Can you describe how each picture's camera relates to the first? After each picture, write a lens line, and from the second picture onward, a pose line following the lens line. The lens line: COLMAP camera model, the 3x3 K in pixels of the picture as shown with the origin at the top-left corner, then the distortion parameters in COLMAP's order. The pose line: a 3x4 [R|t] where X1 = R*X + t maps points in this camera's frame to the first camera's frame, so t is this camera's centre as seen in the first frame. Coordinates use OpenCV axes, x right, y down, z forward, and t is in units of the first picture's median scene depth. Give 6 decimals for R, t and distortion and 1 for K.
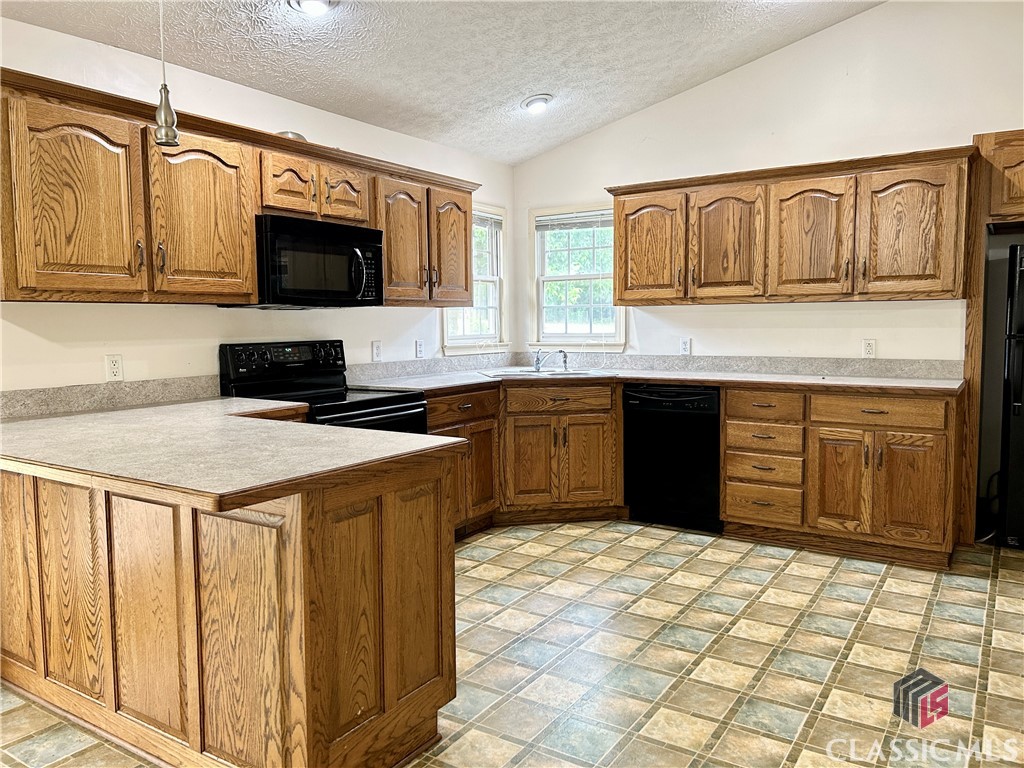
lens RADIAL K [[759.2, 0, 514.5], [0, 759.2, 379.7], [0, 0, 1]] dist [0.029754, -0.041458]
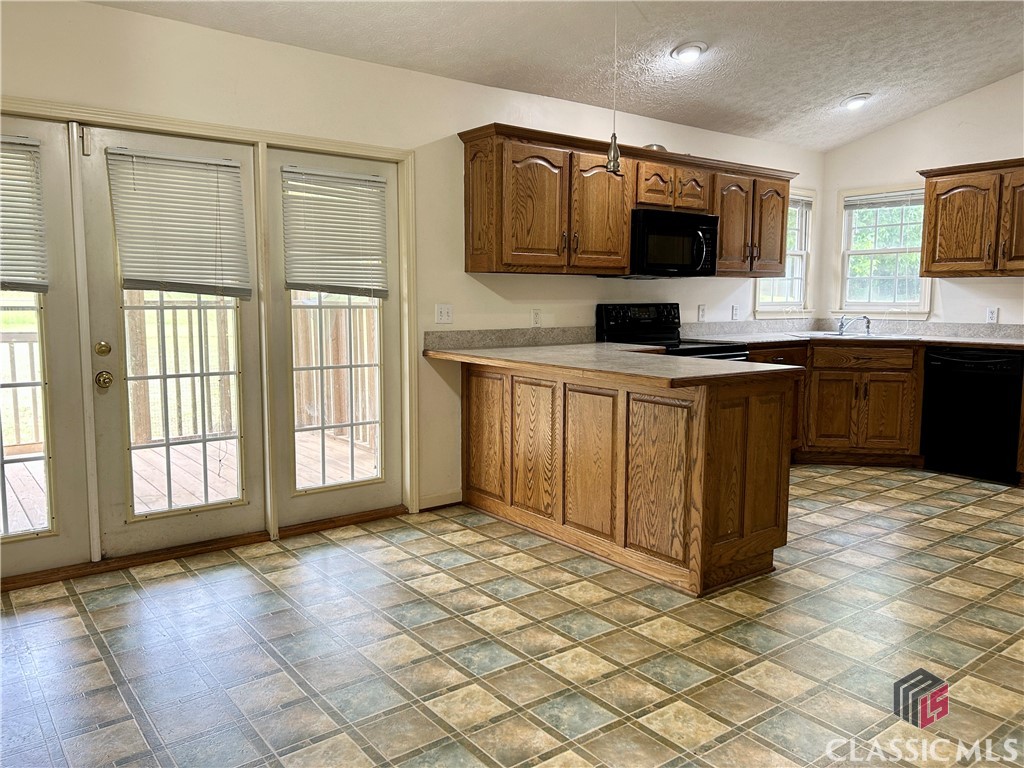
lens RADIAL K [[759.2, 0, 501.6], [0, 759.2, 380.0], [0, 0, 1]] dist [0.029754, -0.041458]
pose [[0.935943, 0.050134, -0.348564, -0.065371], [-0.038646, 0.998459, 0.039837, 0.045970], [0.350023, -0.023815, 0.936438, -0.377960]]
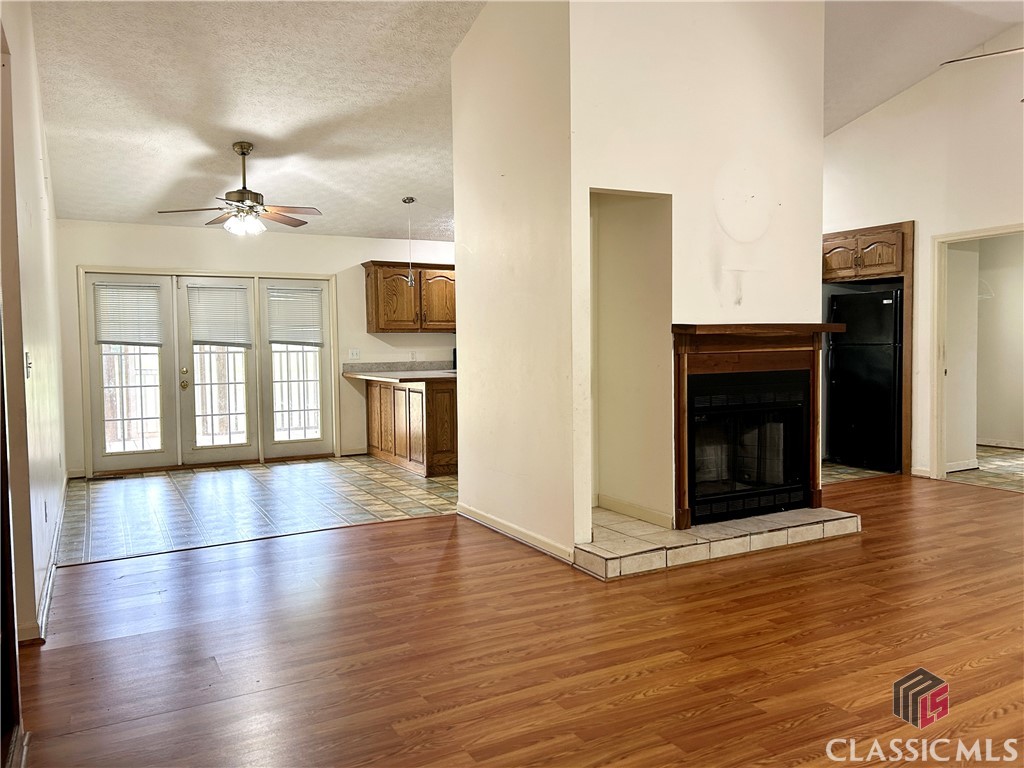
lens RADIAL K [[759.2, 0, 509.8], [0, 759.2, 376.3], [0, 0, 1]] dist [0.029754, -0.041458]
pose [[0.875492, 0.017954, -0.482899, 1.028719], [-0.032325, 0.999247, -0.021454, 0.097337], [0.482150, 0.034392, 0.875413, -1.137175]]
